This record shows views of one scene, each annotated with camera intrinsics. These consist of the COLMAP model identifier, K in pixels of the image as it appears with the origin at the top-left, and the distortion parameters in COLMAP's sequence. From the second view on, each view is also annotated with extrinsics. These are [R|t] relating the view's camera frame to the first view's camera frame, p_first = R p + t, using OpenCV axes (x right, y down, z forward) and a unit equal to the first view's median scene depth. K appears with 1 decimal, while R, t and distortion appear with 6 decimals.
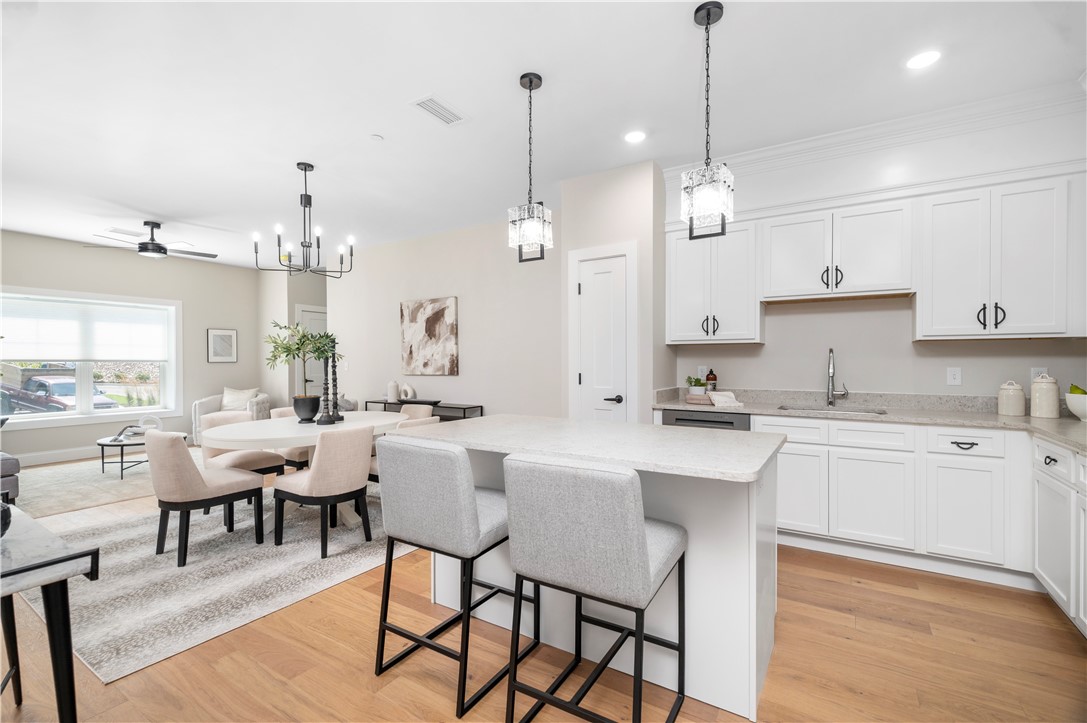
lens RADIAL K [[484.1, 0, 543.5], [0, 484.1, 361.5], [0, 0, 1]] dist [0.001225, 0.000097]
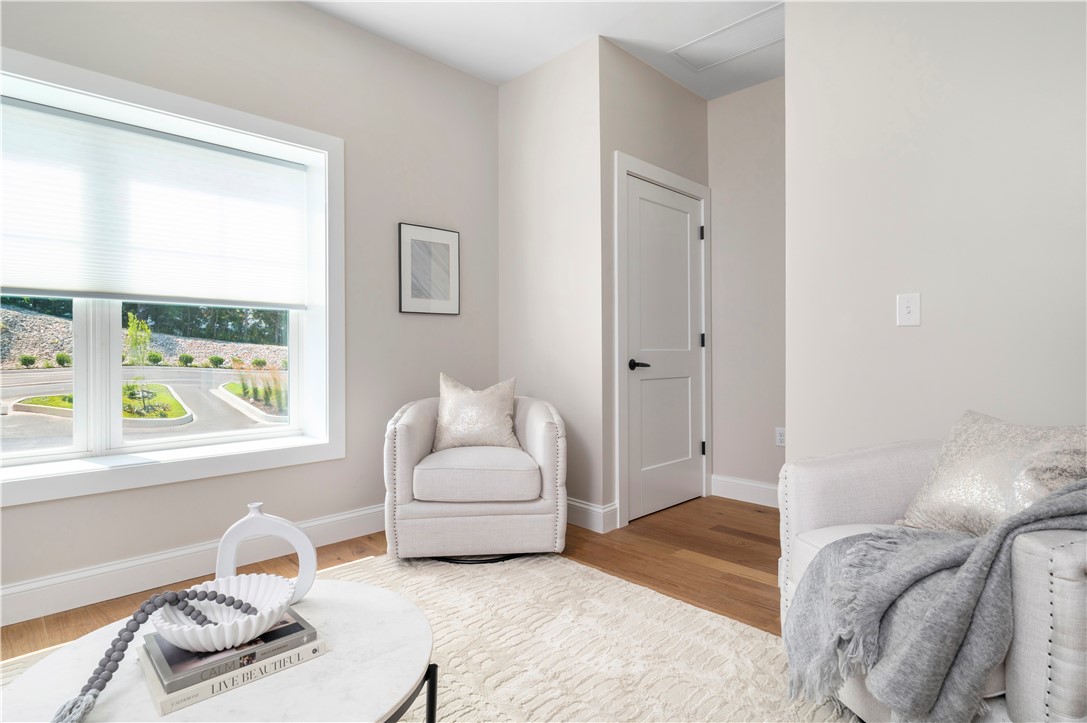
lens RADIAL K [[556.6, 0, 542.4], [0, 556.6, 364.5], [0, 0, 1]] dist [0.000139, -0.000071]
pose [[0.975588, 0.011576, -0.219303, -0.225700], [-0.006019, 0.999644, 0.025988, 0.014298], [0.219526, -0.024033, 0.975311, 0.276665]]
